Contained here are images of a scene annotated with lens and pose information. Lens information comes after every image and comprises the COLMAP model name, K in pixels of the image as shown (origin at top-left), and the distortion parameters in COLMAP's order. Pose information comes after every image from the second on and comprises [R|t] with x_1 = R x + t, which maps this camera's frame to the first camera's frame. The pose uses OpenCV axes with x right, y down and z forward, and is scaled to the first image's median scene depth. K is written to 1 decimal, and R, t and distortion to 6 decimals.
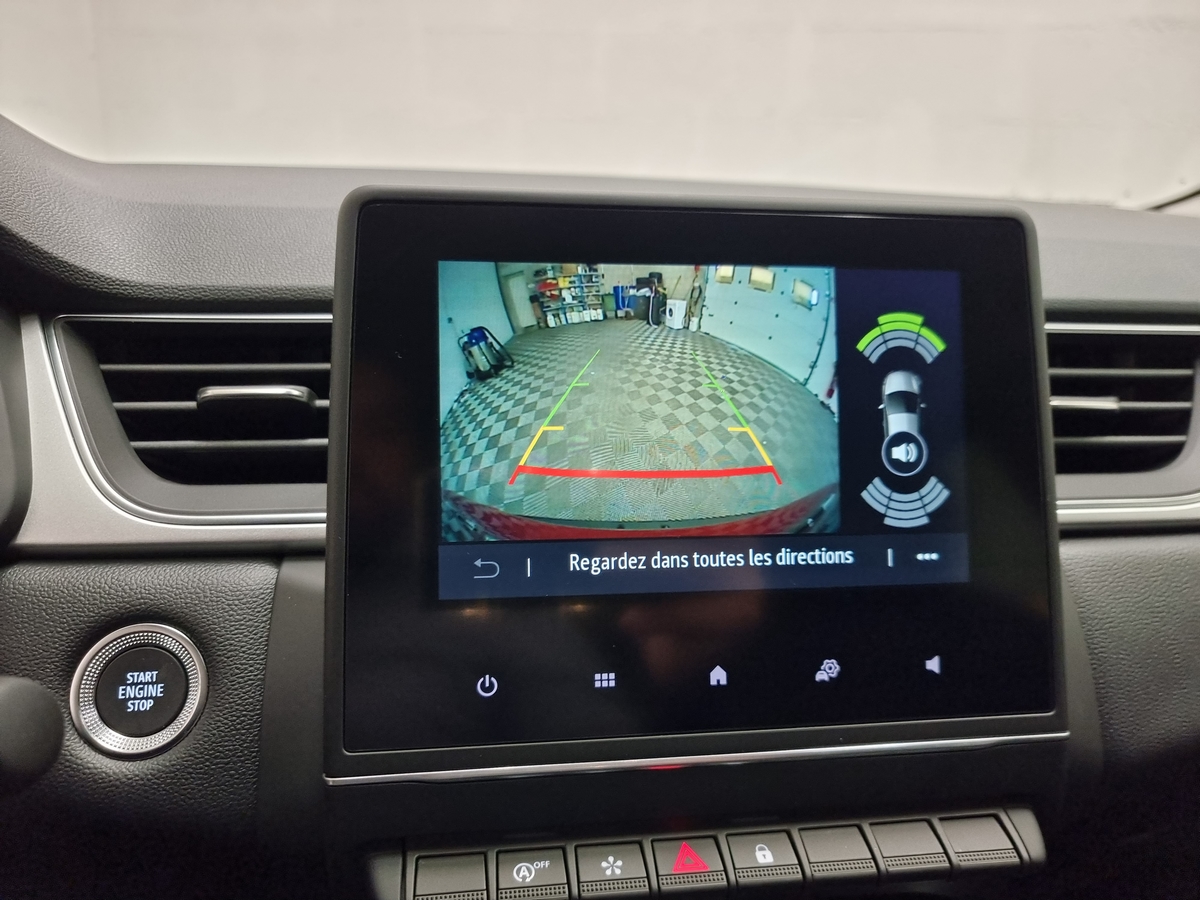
lens RADIAL K [[882.0, 0, 588.1], [0, 882.0, 452.9], [0, 0, 1]] dist [0.001382, 0.003777]
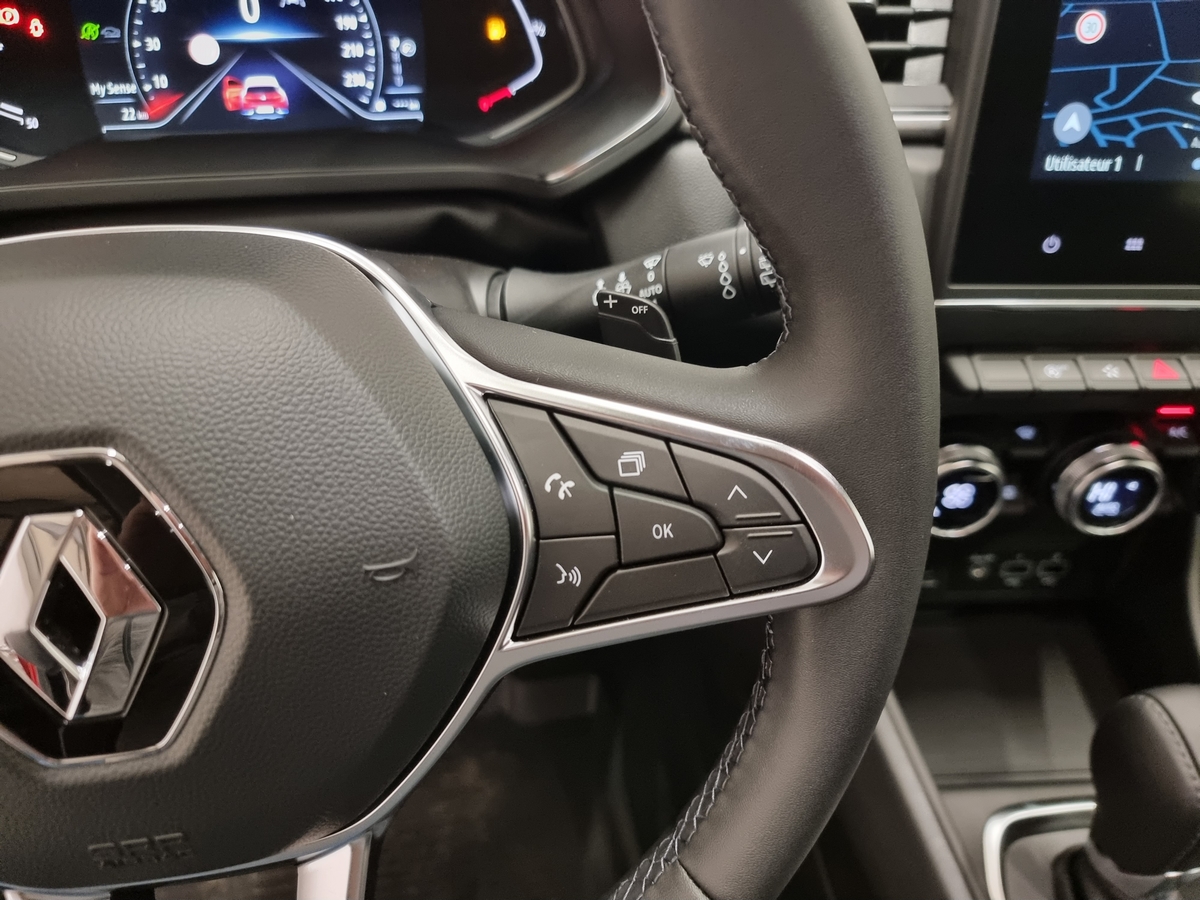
lens RADIAL K [[870.7, 0, 605.5], [0, 870.7, 451.1], [0, 0, 1]] dist [0.035845, -0.052623]
pose [[0.995978, 0.058968, -0.067456, -0.673125], [-0.025958, 0.910509, 0.412674, 0.008107], [0.085754, -0.409264, 0.908377, -0.433317]]
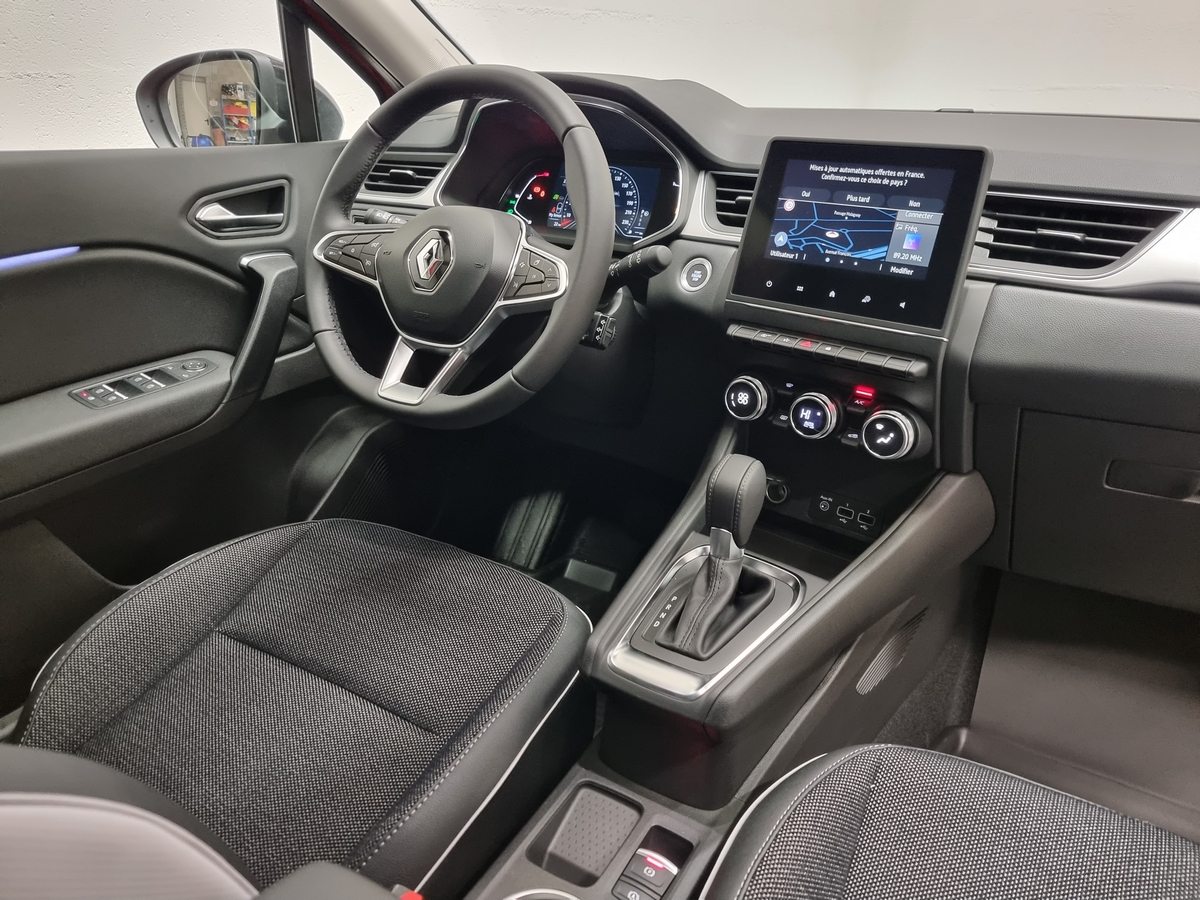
lens RADIAL K [[838.3, 0, 589.9], [0, 838.3, 449.9], [0, 0, 1]] dist [0.052864, -0.002263]
pose [[0.677829, 0.279416, -0.680055, 1.809347], [-0.193174, 0.960154, 0.201959, 0.346030], [0.709389, -0.005525, 0.704796, -1.827574]]
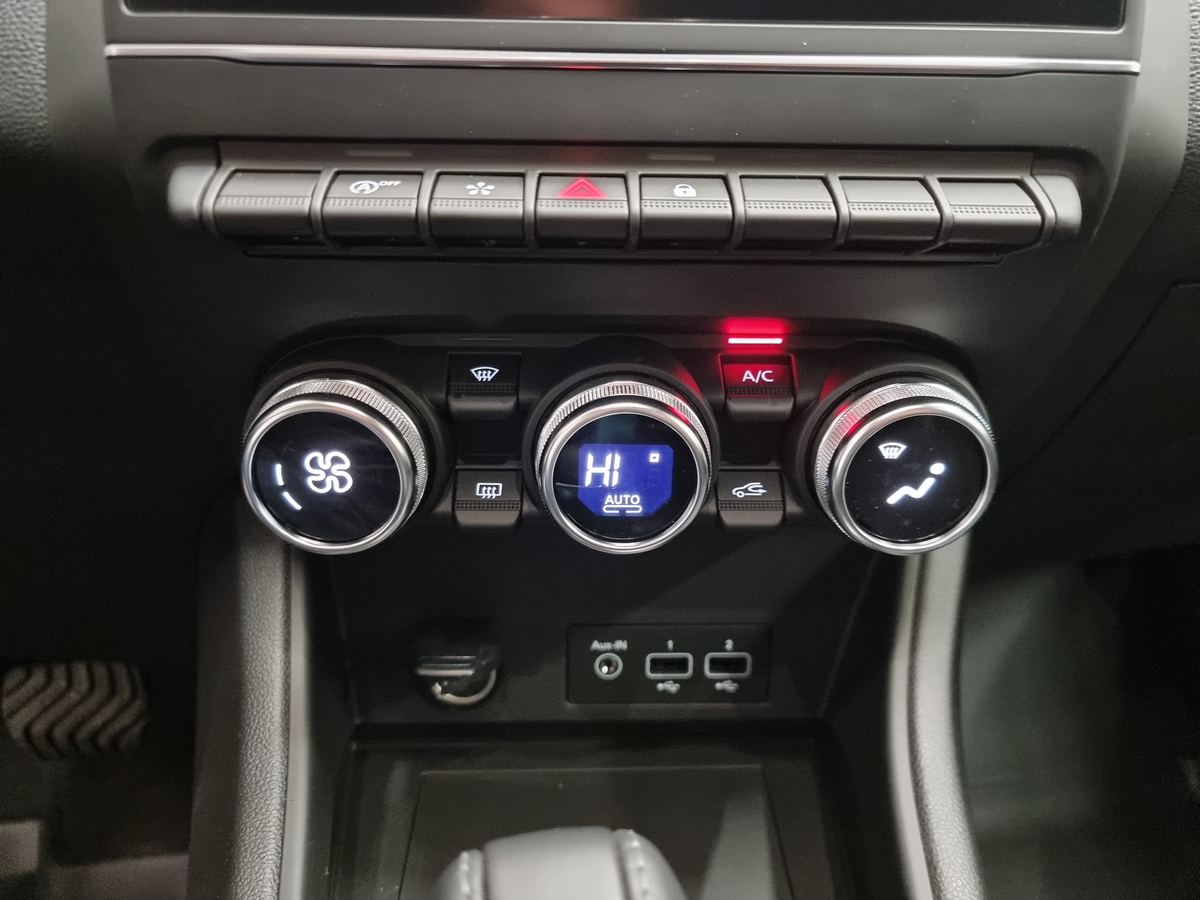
lens RADIAL K [[874.9, 0, 602.1], [0, 874.9, 457.8], [0, 0, 1]] dist [0.019239, -0.036075]
pose [[0.993656, 0.045317, -0.102928, 0.211397], [-0.020527, 0.972927, 0.230198, 0.494683], [0.110573, -0.226625, 0.967685, 0.212685]]
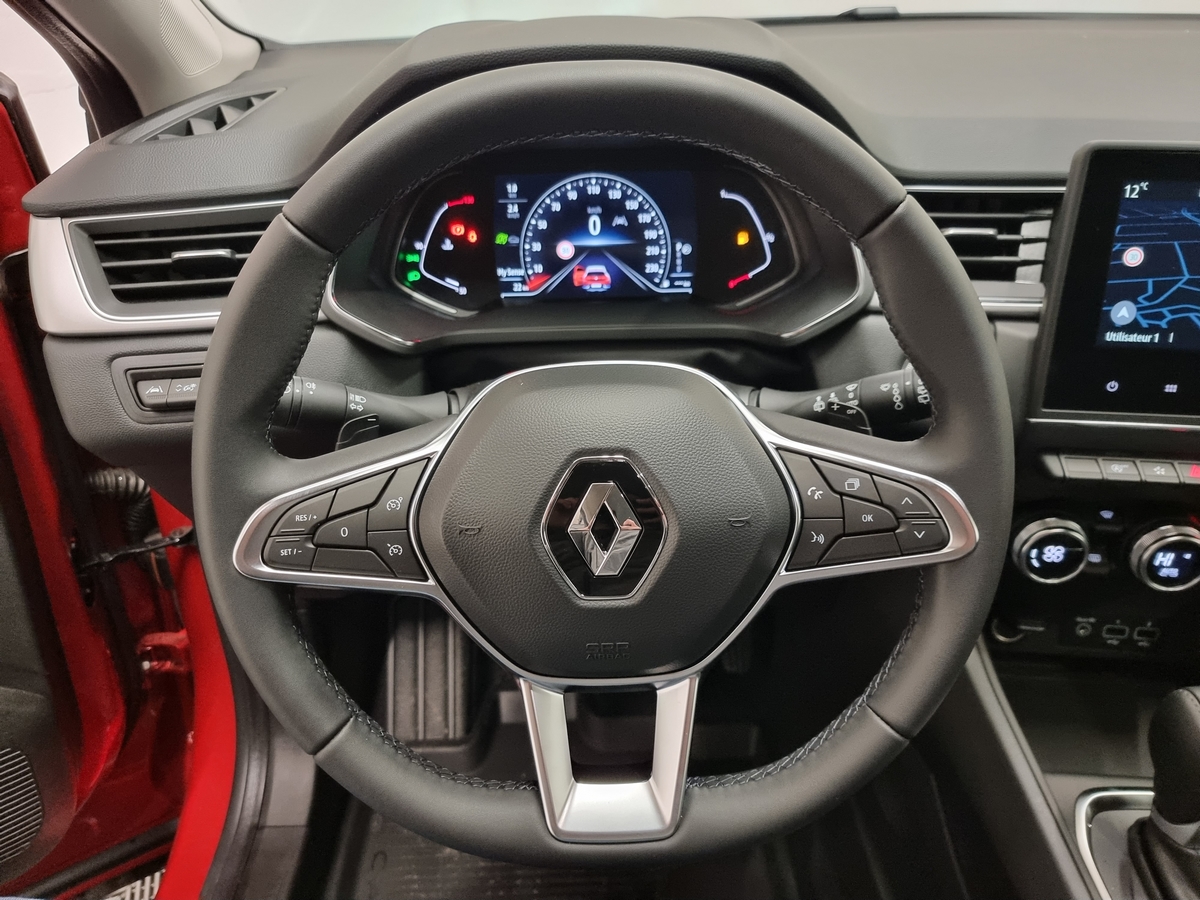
lens RADIAL K [[861.2, 0, 603.4], [0, 861.2, 451.0], [0, 0, 1]] dist [0.044558, -0.043262]
pose [[0.968282, 0.100537, -0.228743, -0.788847], [-0.030212, 0.955869, 0.292234, -0.166101], [0.248029, -0.276054, 0.928588, -1.296083]]
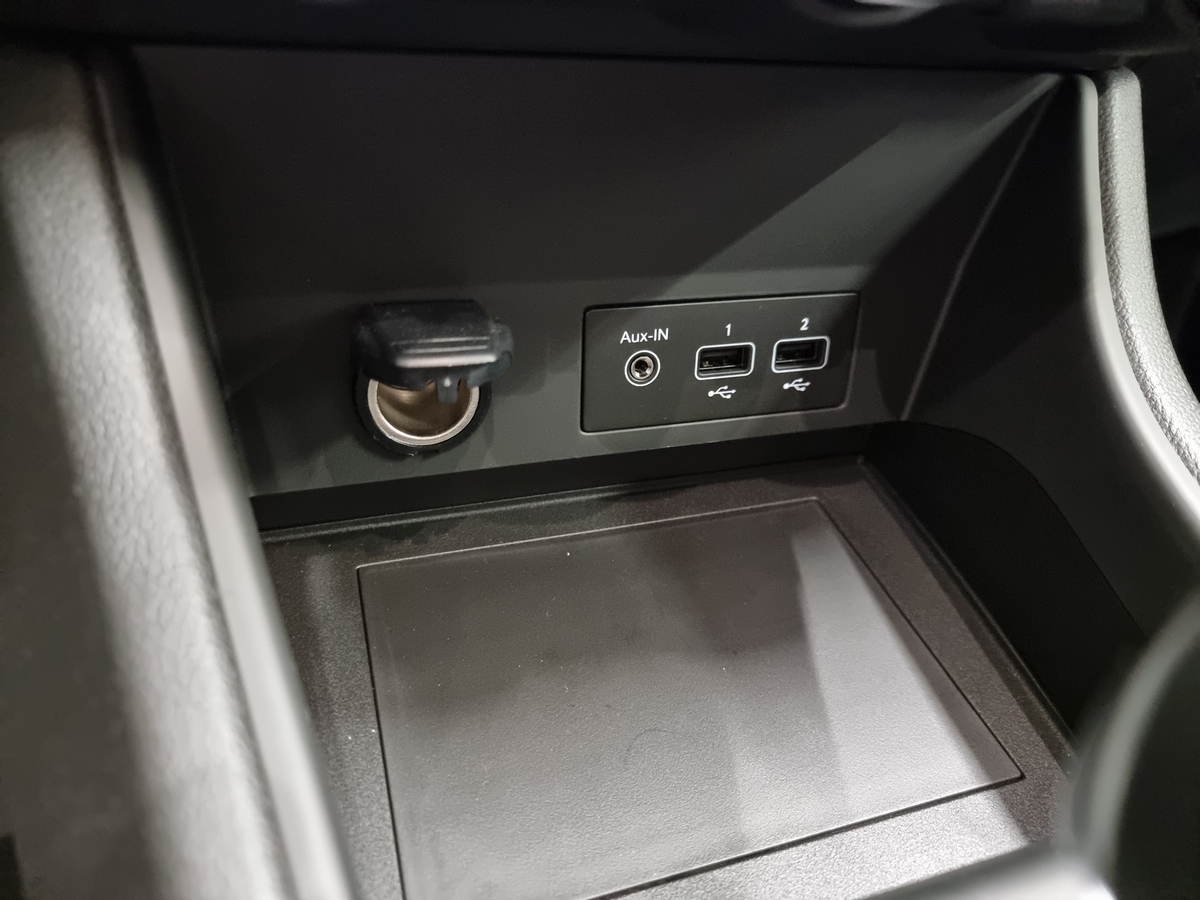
lens RADIAL K [[870.7, 0, 605.5], [0, 870.7, 451.1], [0, 0, 1]] dist [0.035845, -0.052623]
pose [[0.980982, -0.040029, 0.189928, -0.113862], [-0.037935, 0.920094, 0.389855, 0.845062], [-0.190357, -0.389646, 0.901077, 0.608266]]
